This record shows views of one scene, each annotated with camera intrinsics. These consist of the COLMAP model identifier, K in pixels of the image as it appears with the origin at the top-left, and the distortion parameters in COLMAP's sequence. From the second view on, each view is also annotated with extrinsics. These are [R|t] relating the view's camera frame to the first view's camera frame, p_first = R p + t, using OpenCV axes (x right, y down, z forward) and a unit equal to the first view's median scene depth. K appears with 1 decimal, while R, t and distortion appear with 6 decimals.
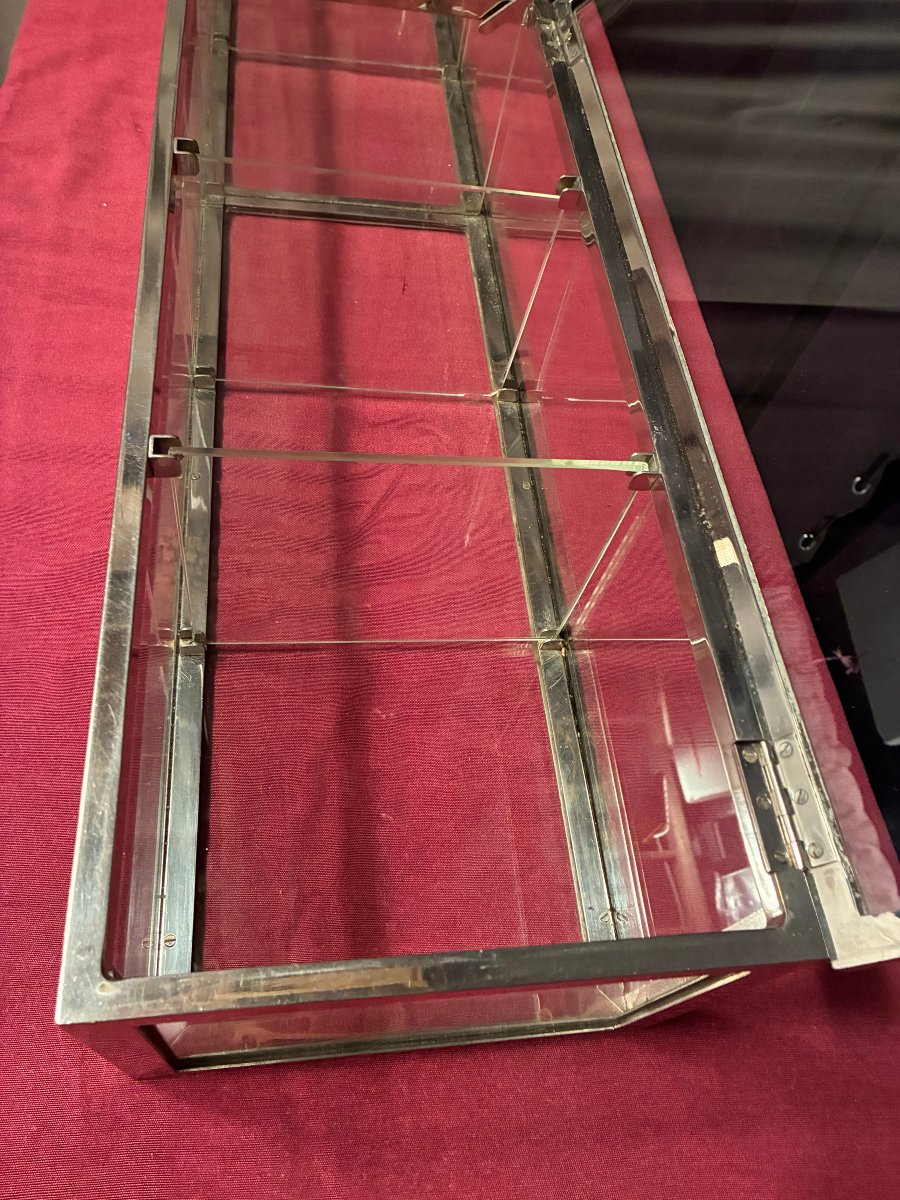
lens RADIAL K [[919.2, 0, 450.0], [0, 919.2, 600.0], [0, 0, 1]] dist [0.013720, -0.007140]
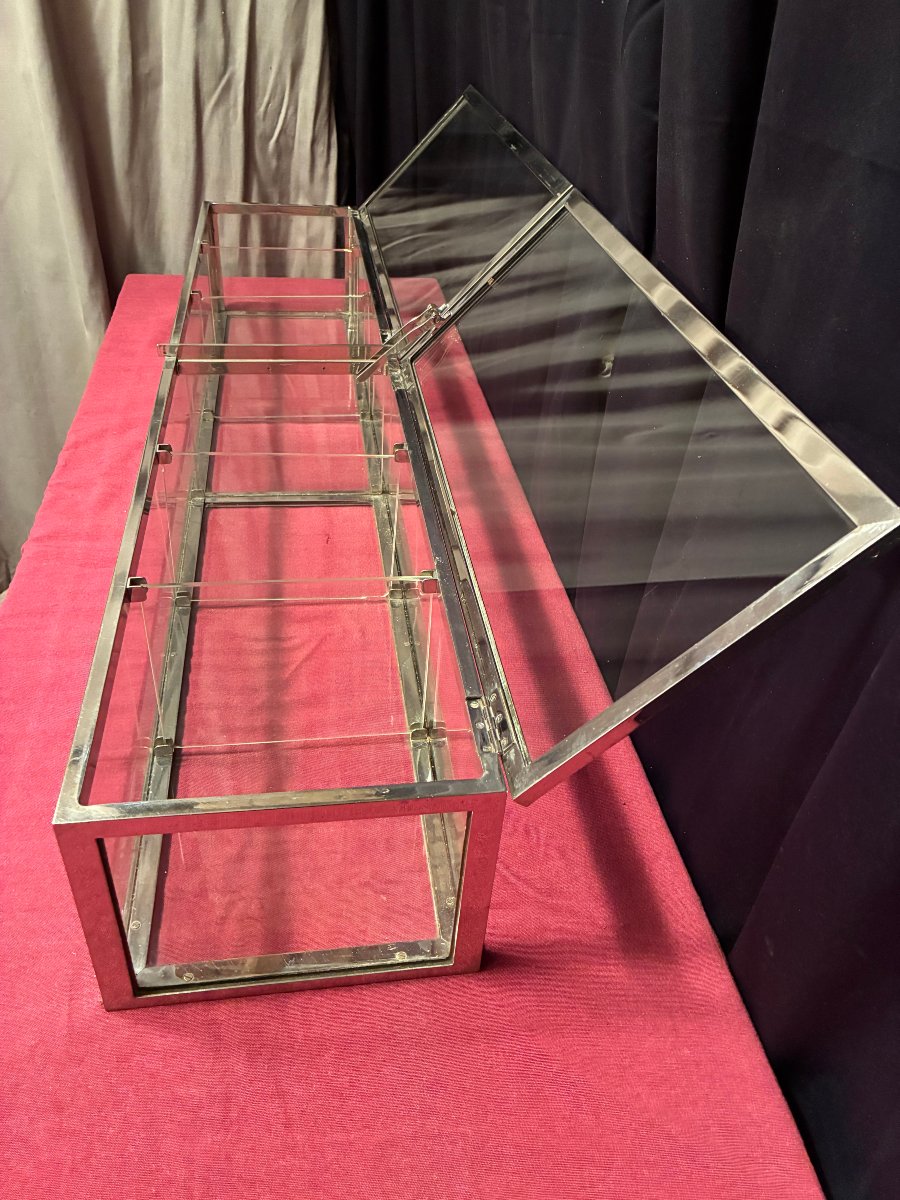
lens RADIAL K [[919.2, 0, 450.0], [0, 919.2, 600.0], [0, 0, 1]] dist [0.013720, -0.007140]
pose [[0.994138, -0.105705, -0.022727, 0.190022], [0.090492, 0.928493, -0.360155, 0.329178], [0.059172, 0.355987, 0.932616, -0.347295]]
